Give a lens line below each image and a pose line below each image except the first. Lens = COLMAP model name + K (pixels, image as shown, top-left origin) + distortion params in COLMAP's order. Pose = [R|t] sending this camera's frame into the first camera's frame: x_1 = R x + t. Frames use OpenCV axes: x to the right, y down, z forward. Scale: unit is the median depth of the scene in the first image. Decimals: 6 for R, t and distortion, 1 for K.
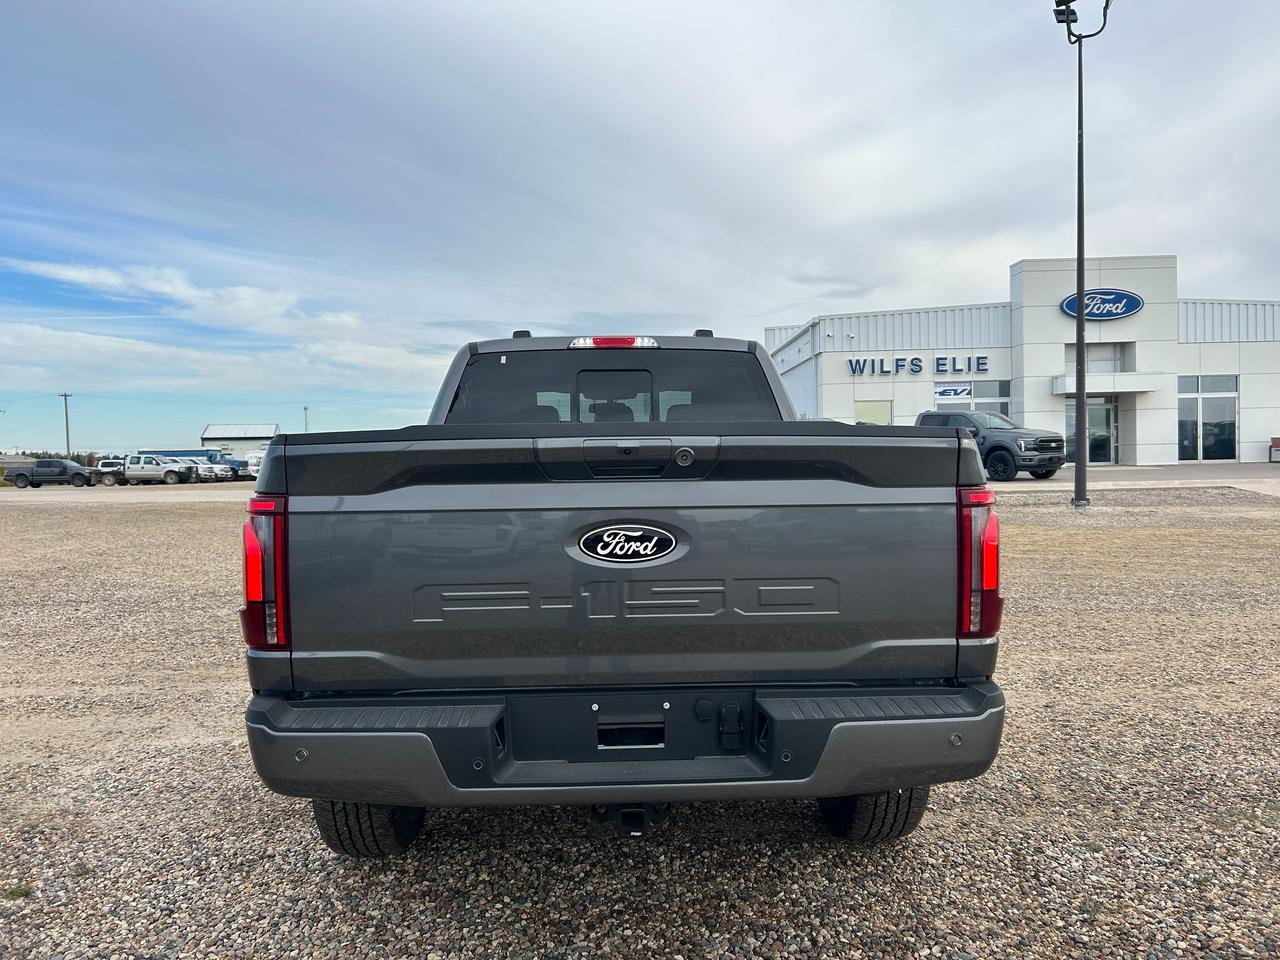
lens RADIAL K [[953.9, 0, 640.0], [0, 953.9, 480.0], [0, 0, 1]] dist [0.050616, -0.063639]
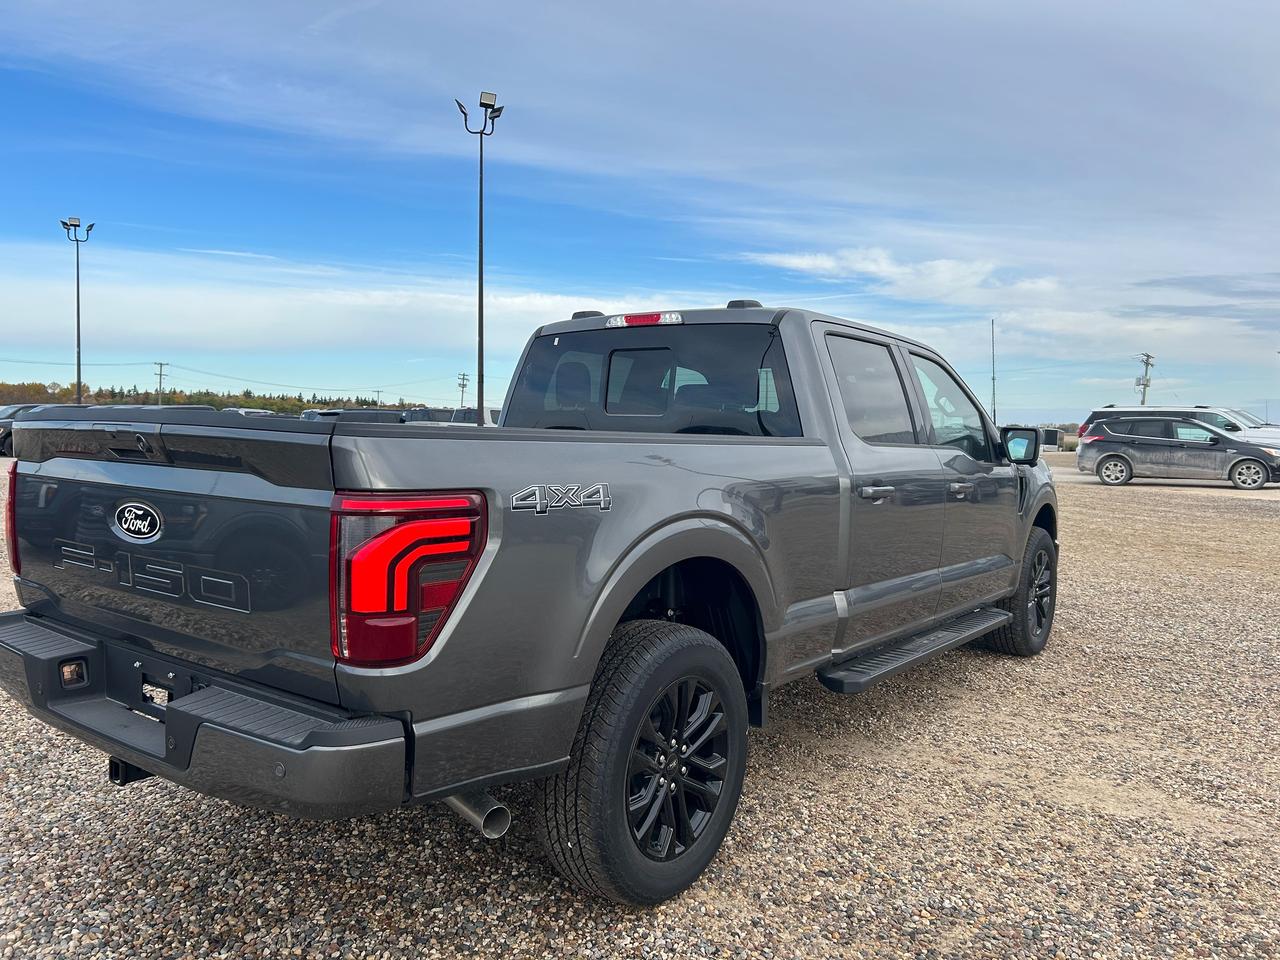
lens RADIAL K [[953.9, 0, 640.0], [0, 953.9, 480.0], [0, 0, 1]] dist [0.050616, -0.063639]
pose [[0.773893, 0.066345, -0.629832, 0.119326], [-0.046564, 0.997767, 0.047888, -0.006317], [0.631602, -0.007732, 0.775254, 0.054137]]
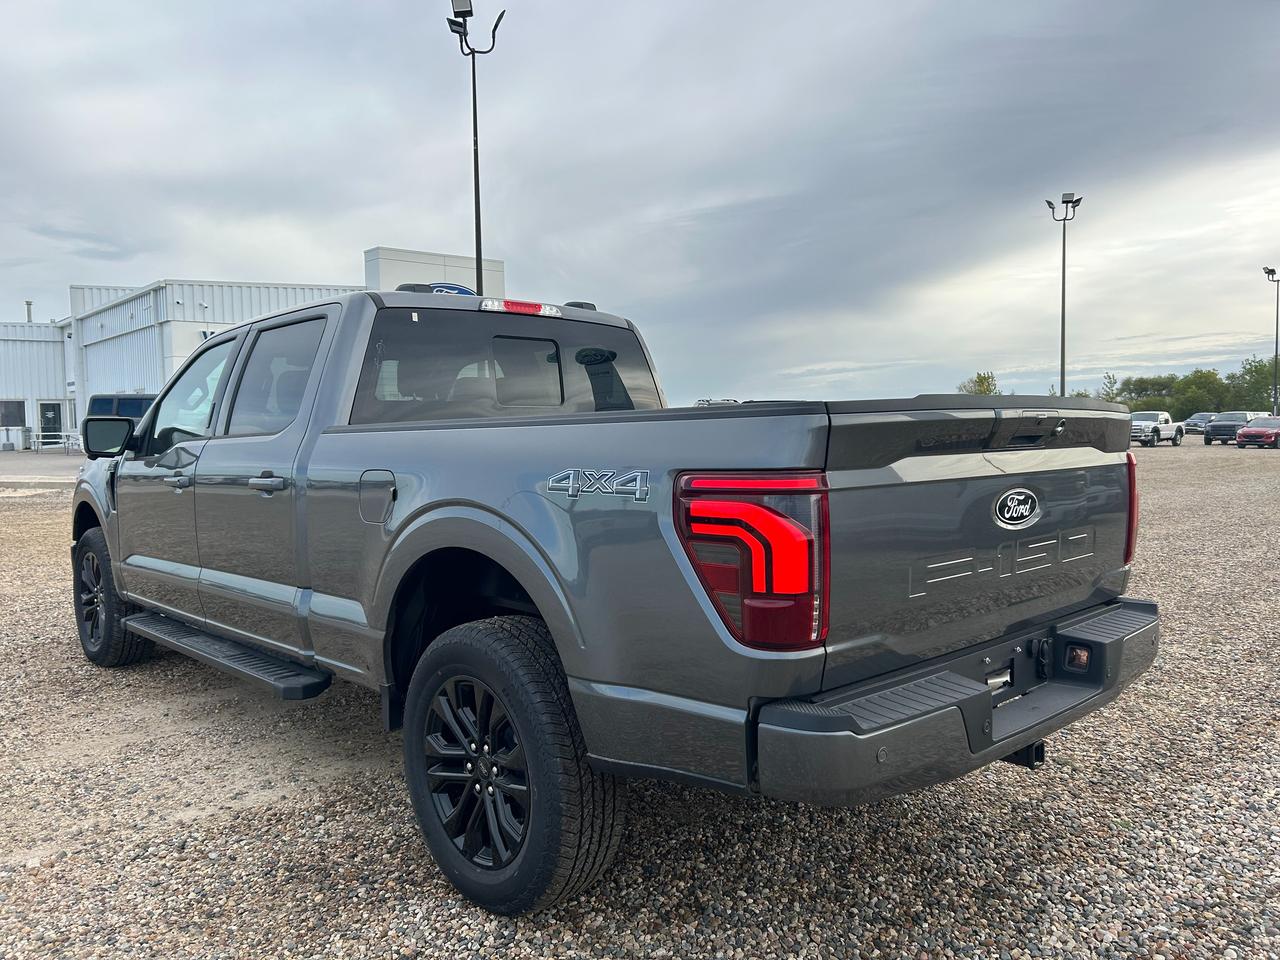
lens RADIAL K [[953.9, 0, 640.0], [0, 953.9, 480.0], [0, 0, 1]] dist [0.050616, -0.063639]
pose [[0.753479, -0.030583, 0.656760, -0.113356], [0.018221, 0.999505, 0.025639, -0.000050], [-0.657219, -0.007352, 0.753664, 0.048011]]
